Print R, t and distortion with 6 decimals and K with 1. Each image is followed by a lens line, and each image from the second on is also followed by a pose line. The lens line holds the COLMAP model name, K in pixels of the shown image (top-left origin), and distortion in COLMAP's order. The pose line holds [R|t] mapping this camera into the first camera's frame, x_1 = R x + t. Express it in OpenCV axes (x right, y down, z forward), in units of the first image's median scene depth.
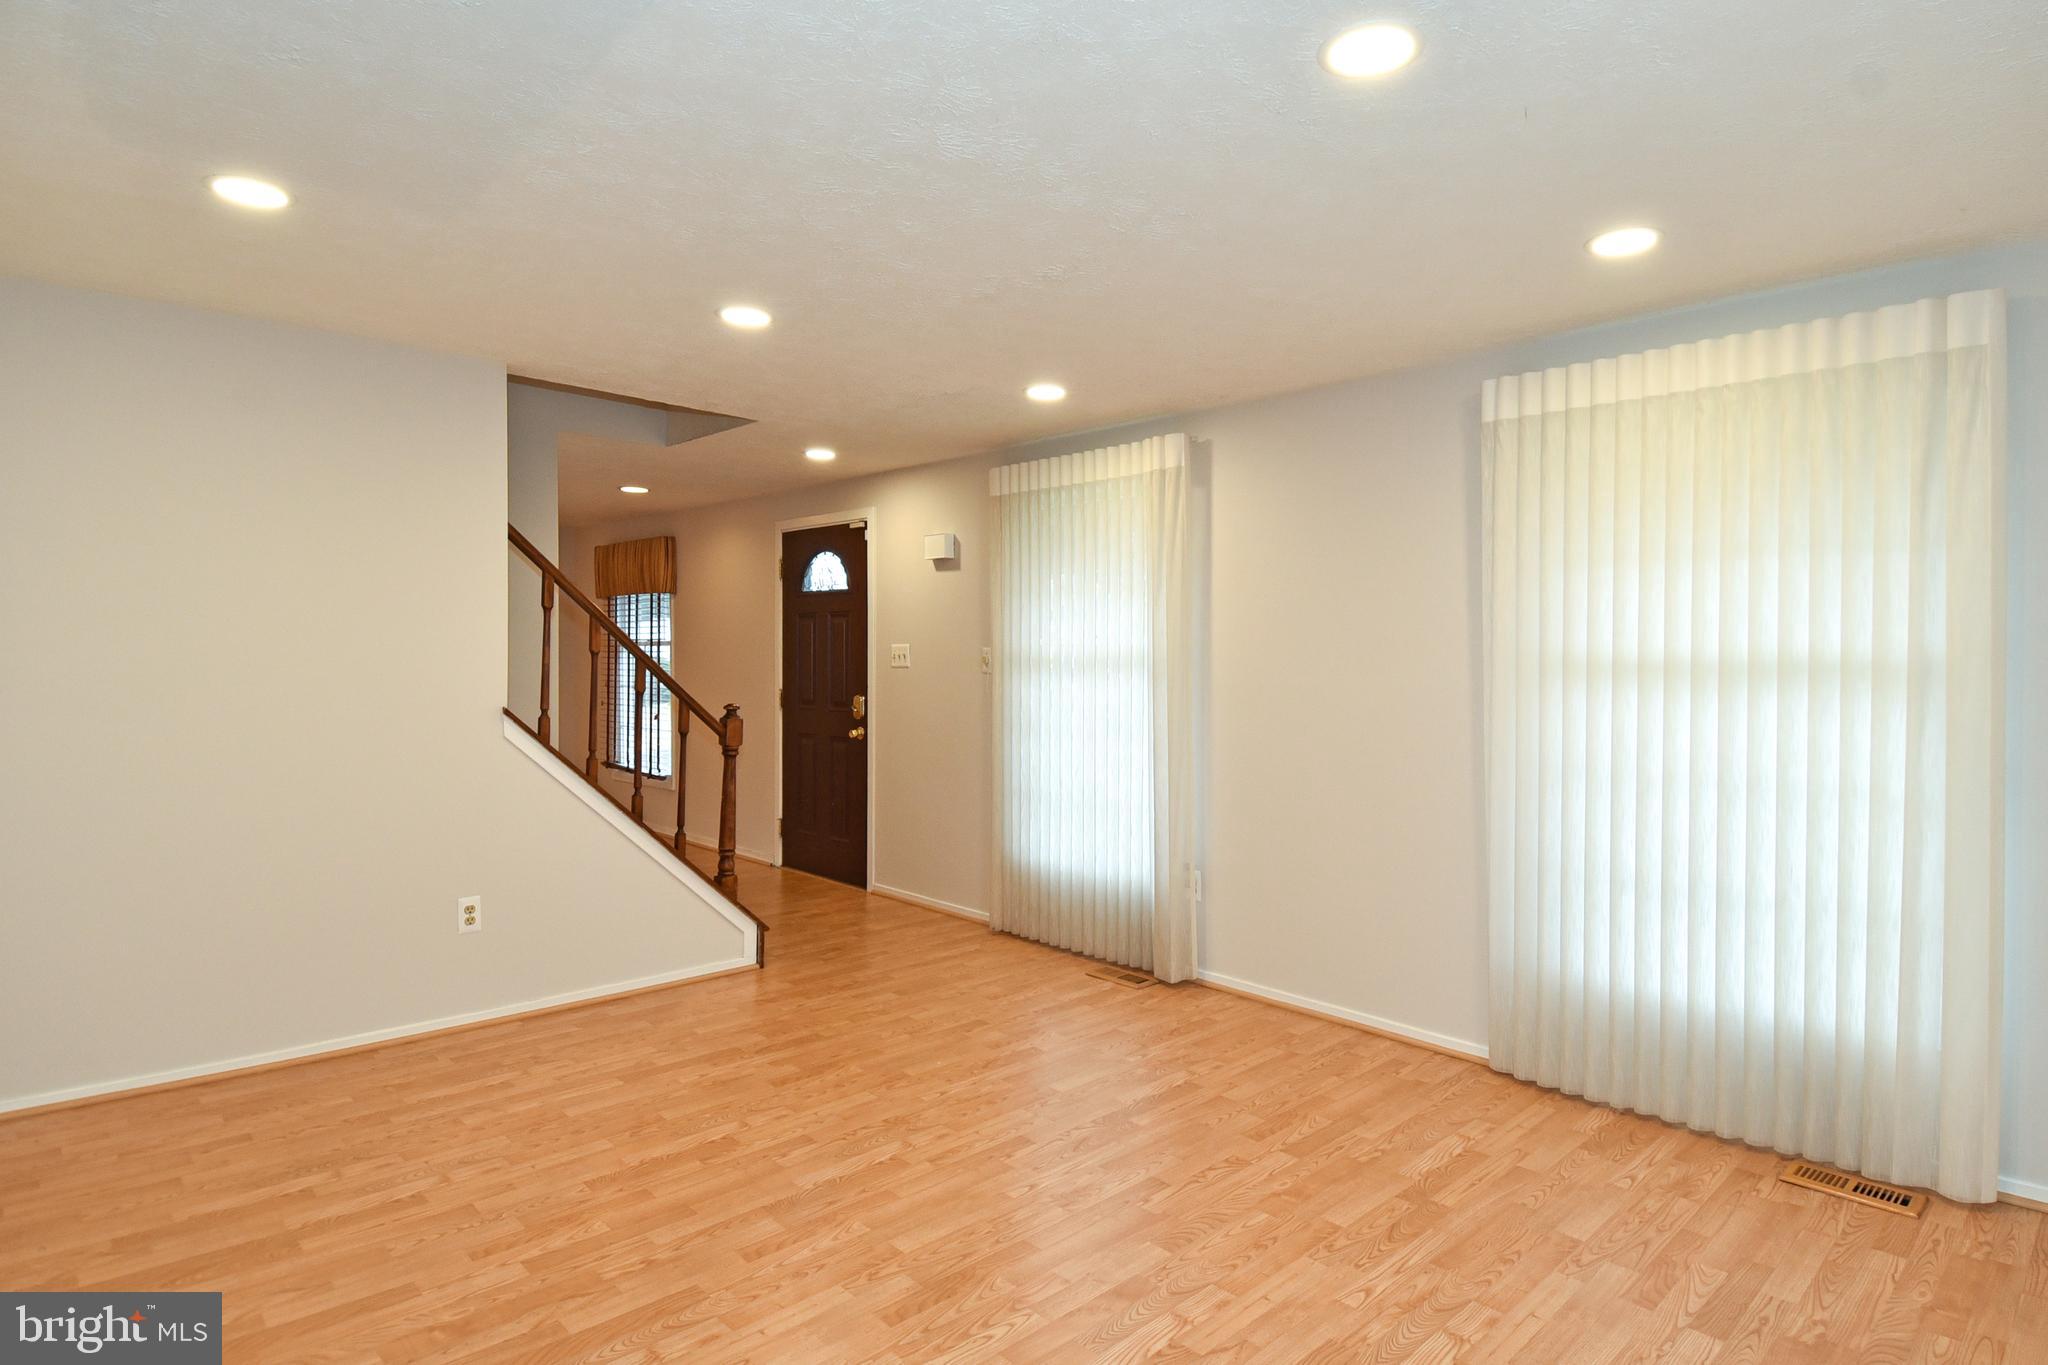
lens RADIAL K [[1134.2, 0, 1125.5], [0, 1134.2, 638.2], [0, 0, 1]] dist [0.046508, -0.046717]
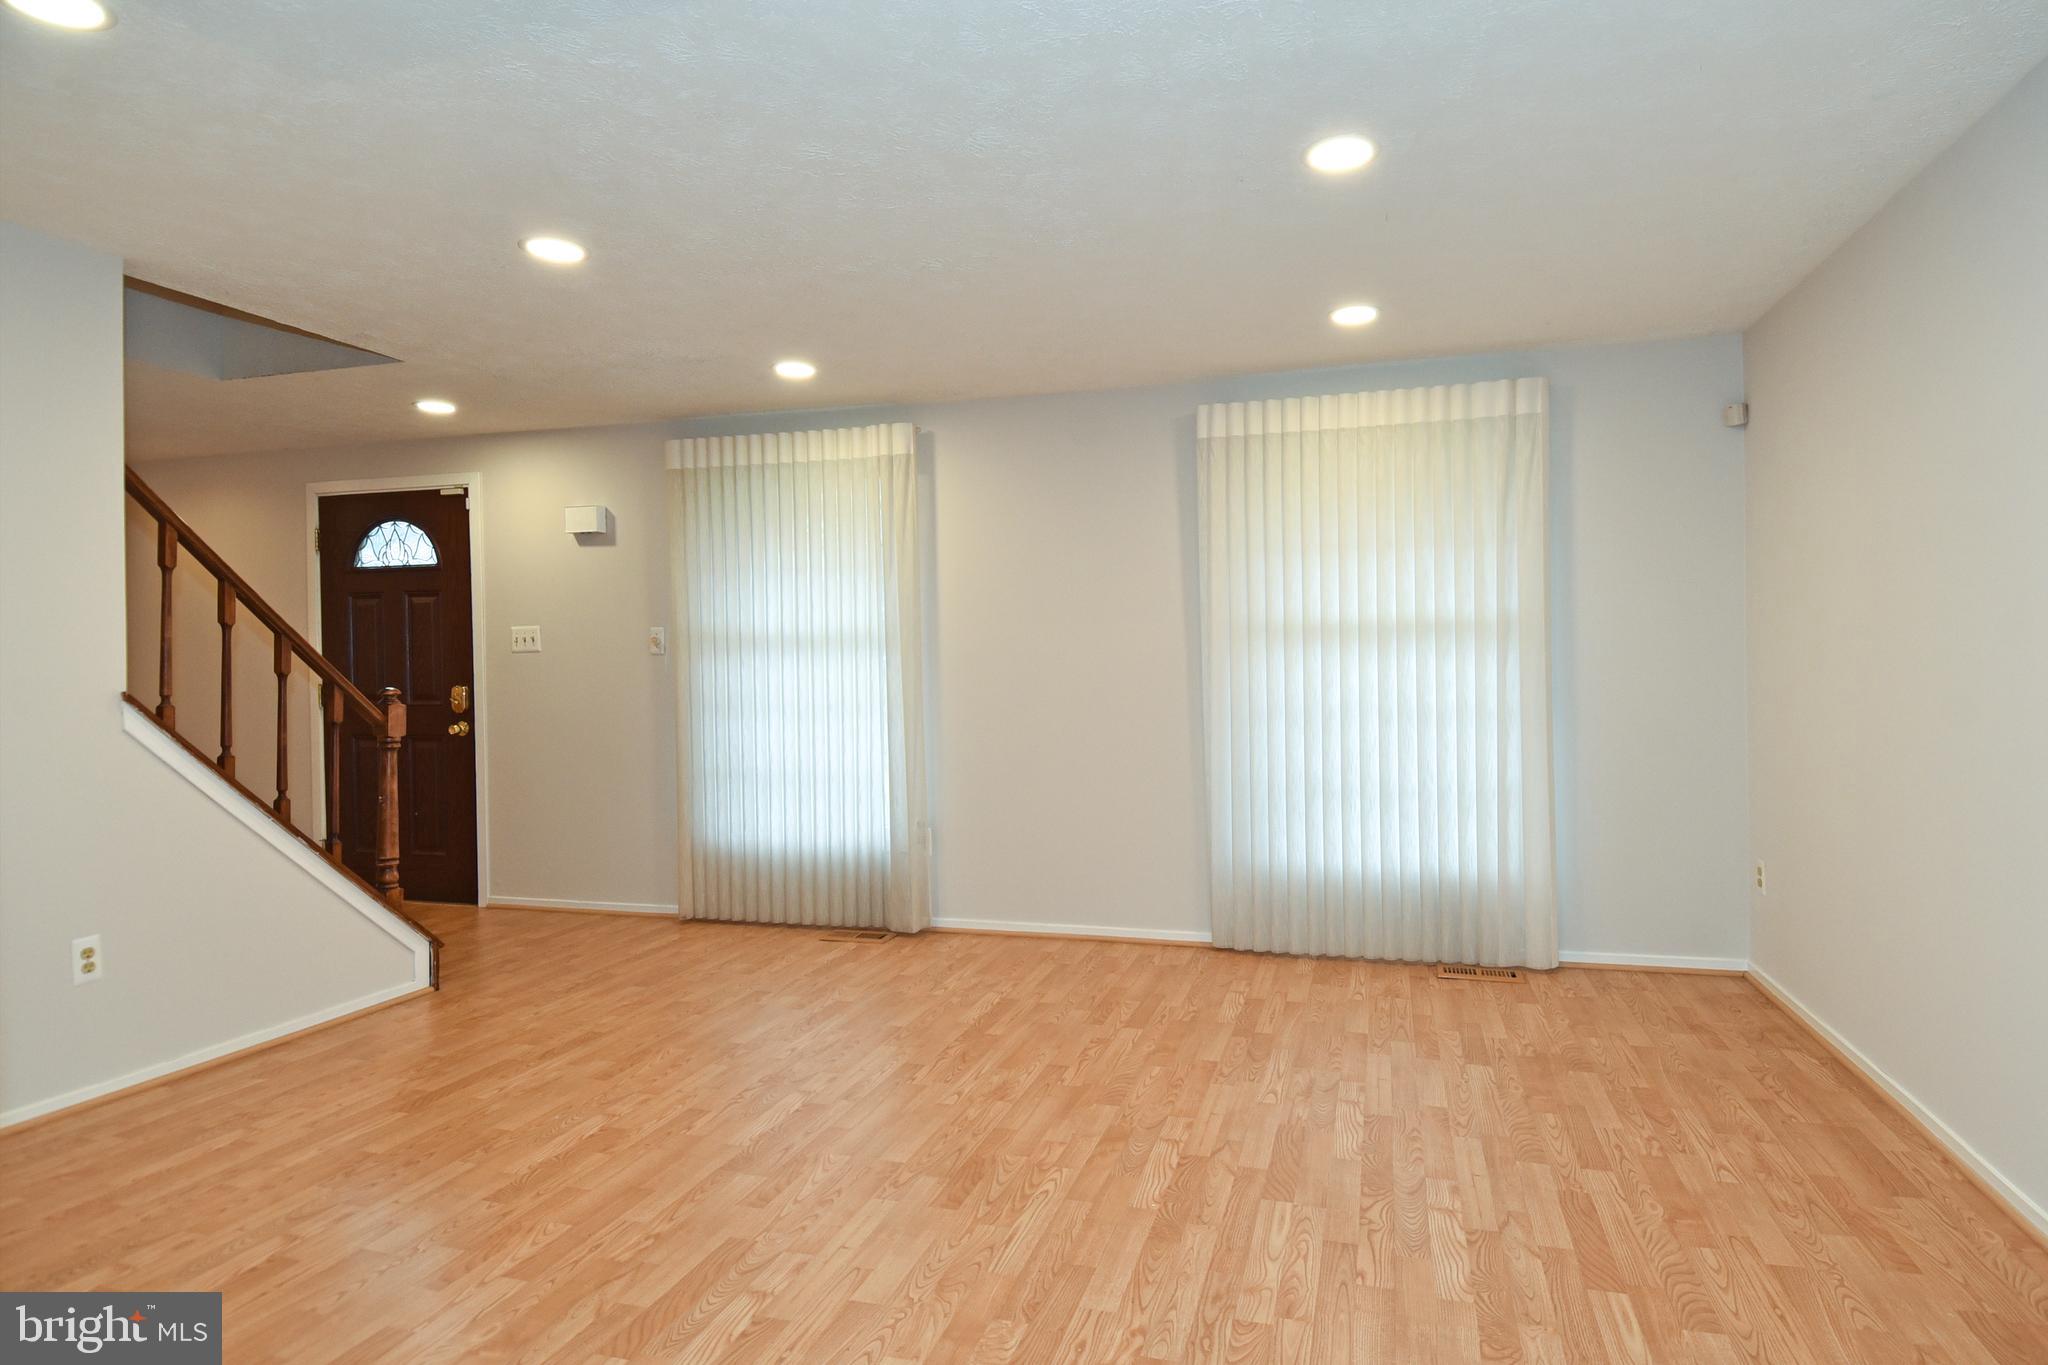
lens RADIAL K [[1074.6, 0, 1149.0], [0, 1074.6, 651.5], [0, 0, 1]] dist [0.070033, -0.057694]
pose [[0.861996, -0.013123, 0.506746, -0.347161], [0.009715, 0.999909, 0.009369, 0.035124], [-0.506823, -0.003154, 0.862045, 0.003854]]
